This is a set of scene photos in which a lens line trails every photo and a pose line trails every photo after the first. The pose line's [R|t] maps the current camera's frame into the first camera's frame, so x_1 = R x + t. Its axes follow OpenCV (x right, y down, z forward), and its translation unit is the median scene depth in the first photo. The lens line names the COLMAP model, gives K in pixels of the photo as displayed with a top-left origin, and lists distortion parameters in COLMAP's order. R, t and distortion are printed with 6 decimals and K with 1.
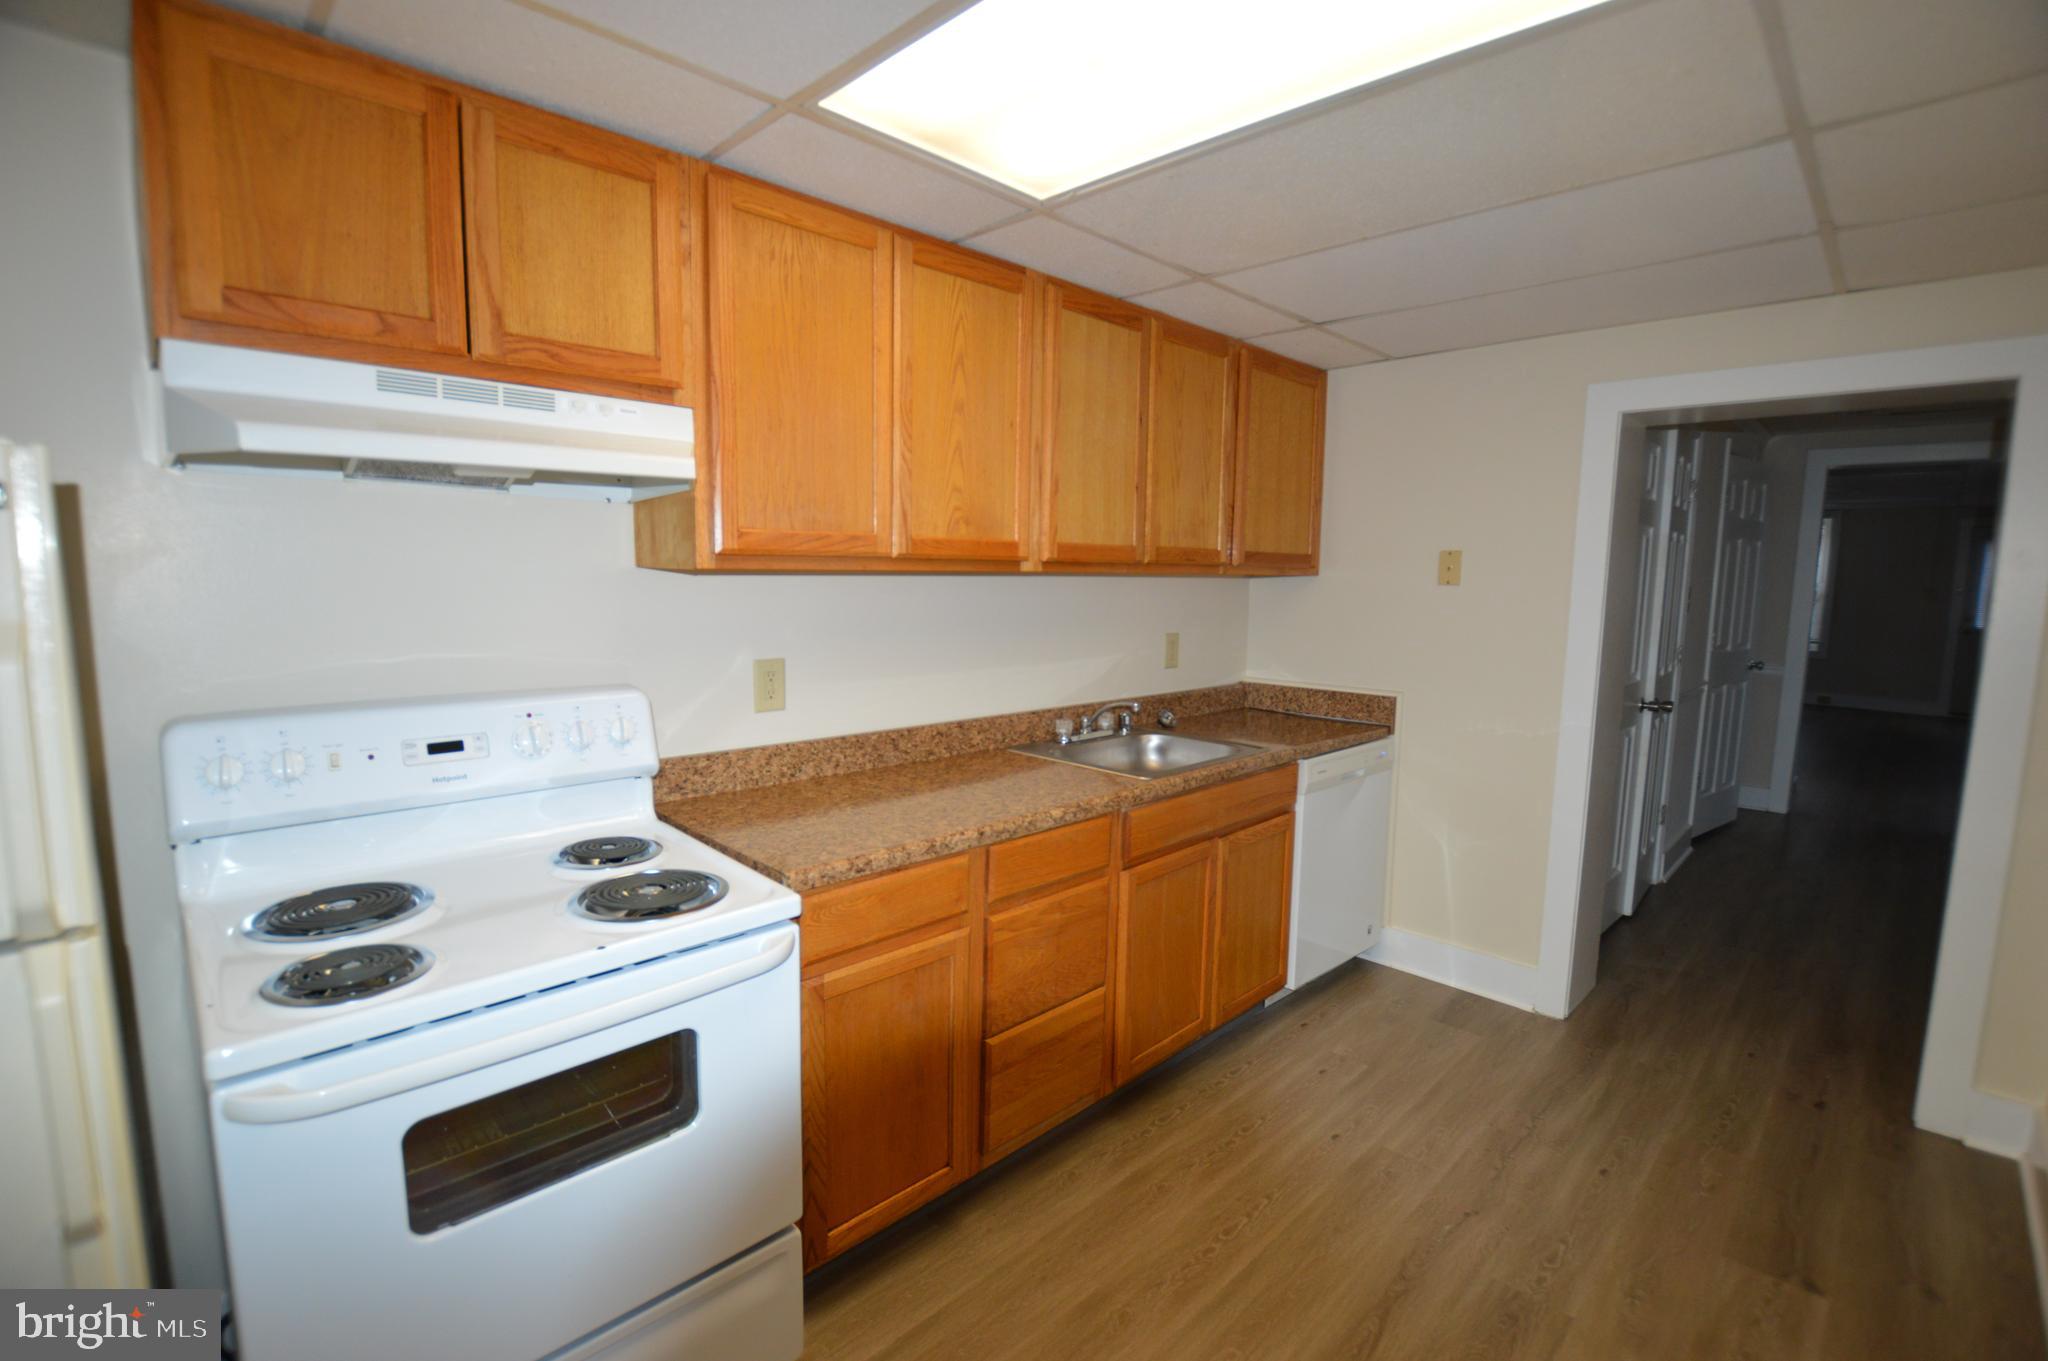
lens RADIAL K [[915.4, 0, 1020.4], [0, 915.4, 679.9], [0, 0, 1]] dist [-0.031678, 0.001082]
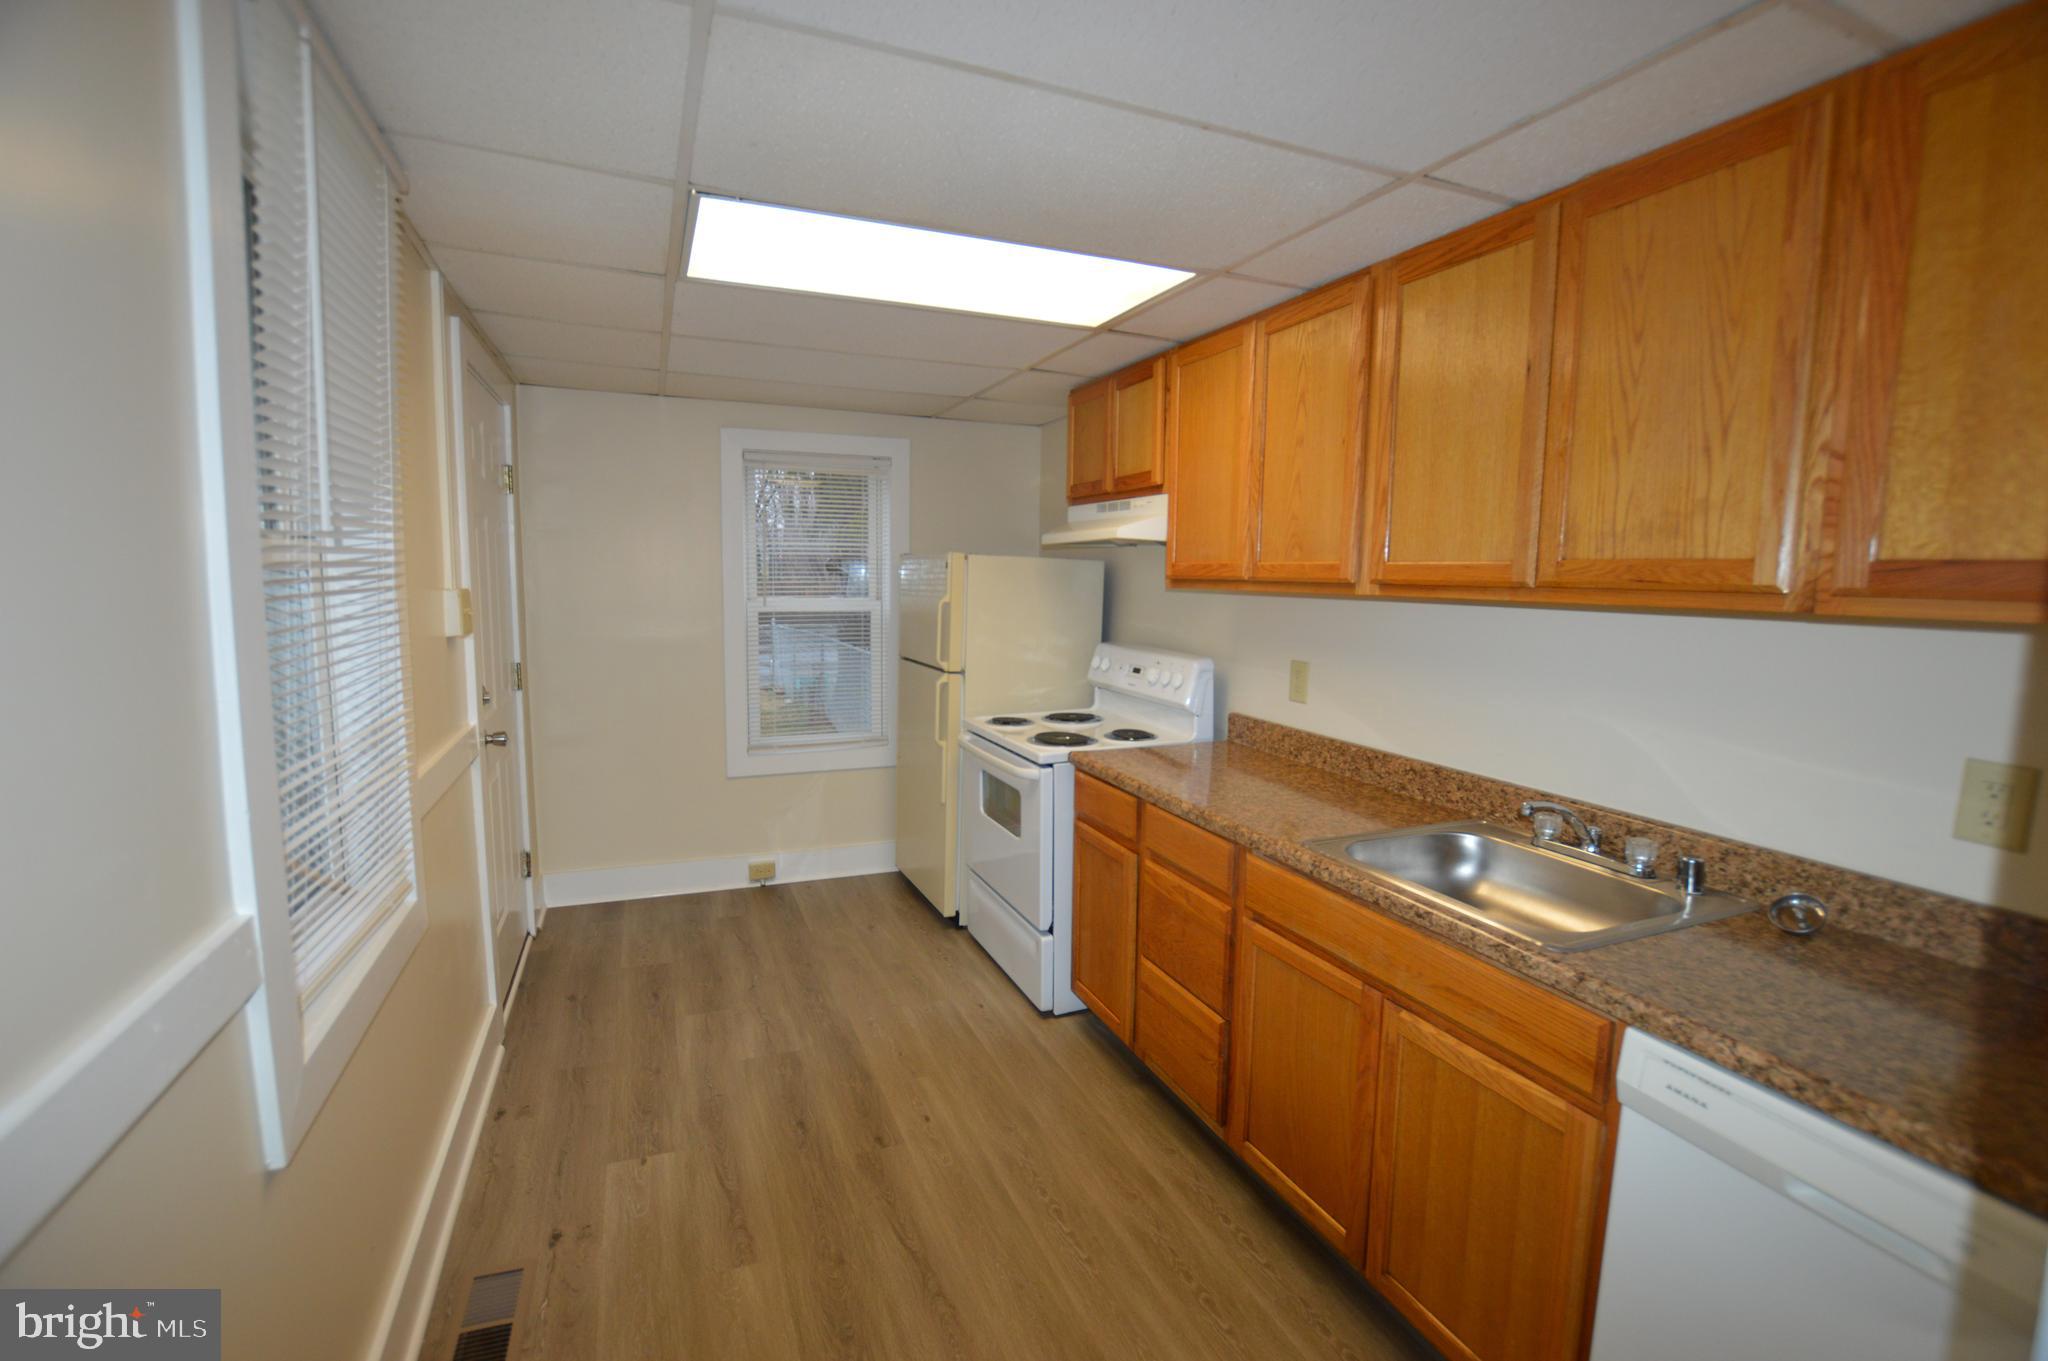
lens RADIAL K [[915.4, 0, 1023.3], [0, 915.4, 679.1], [0, 0, 1]] dist [-0.031678, 0.001082]
pose [[-0.379881, 0.083121, -0.921293, 0.997207], [-0.134215, 0.980463, 0.143801, -0.123348], [0.915247, 0.178278, -0.361303, 1.056258]]
